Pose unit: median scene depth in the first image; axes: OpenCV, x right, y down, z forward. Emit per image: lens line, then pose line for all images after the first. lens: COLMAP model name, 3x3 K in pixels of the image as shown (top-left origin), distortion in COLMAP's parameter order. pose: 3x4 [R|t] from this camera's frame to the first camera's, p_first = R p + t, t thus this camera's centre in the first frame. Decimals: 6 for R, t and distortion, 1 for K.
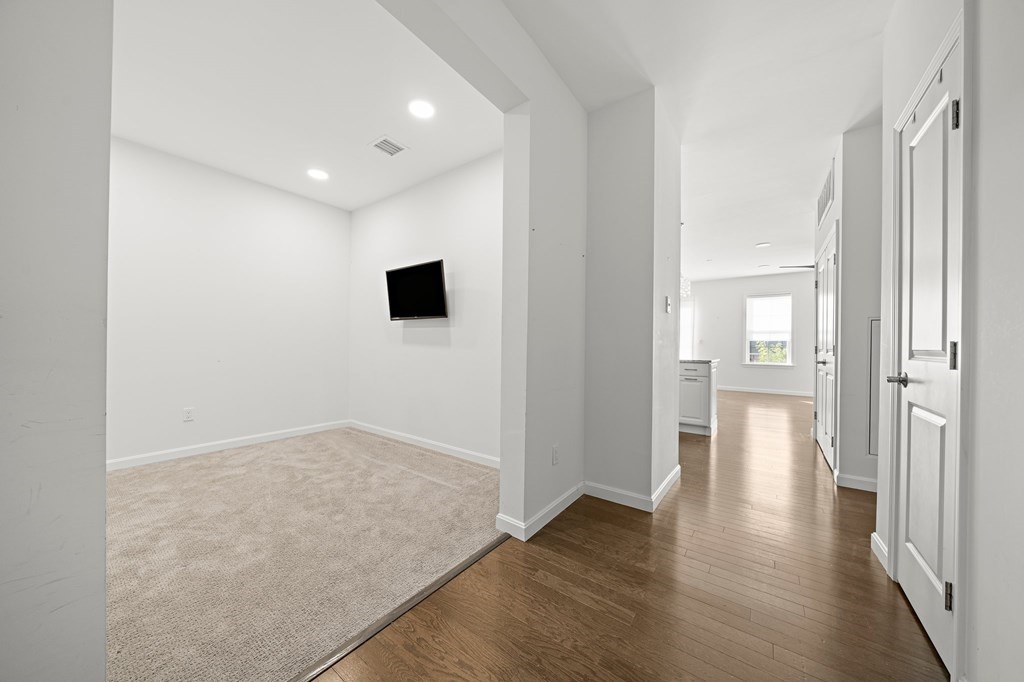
lens RADIAL K [[349.4, 0, 511.6], [0, 349.4, 343.6], [0, 0, 1]] dist [-0.002784, -0.000176]
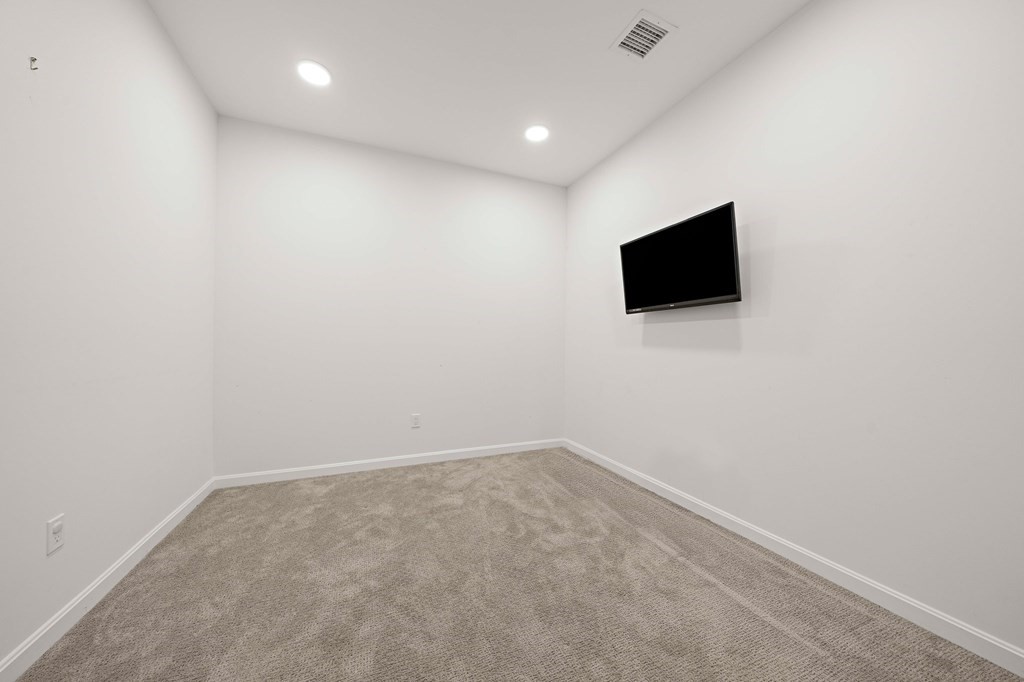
lens RADIAL K [[349.4, 0, 511.6], [0, 349.4, 343.3], [0, 0, 1]] dist [-0.002784, -0.000176]
pose [[0.865581, -0.006049, -0.500733, -0.242932], [0.001208, 0.999949, -0.009993, 0.001191], [0.500768, 0.008045, 0.865544, 0.333850]]
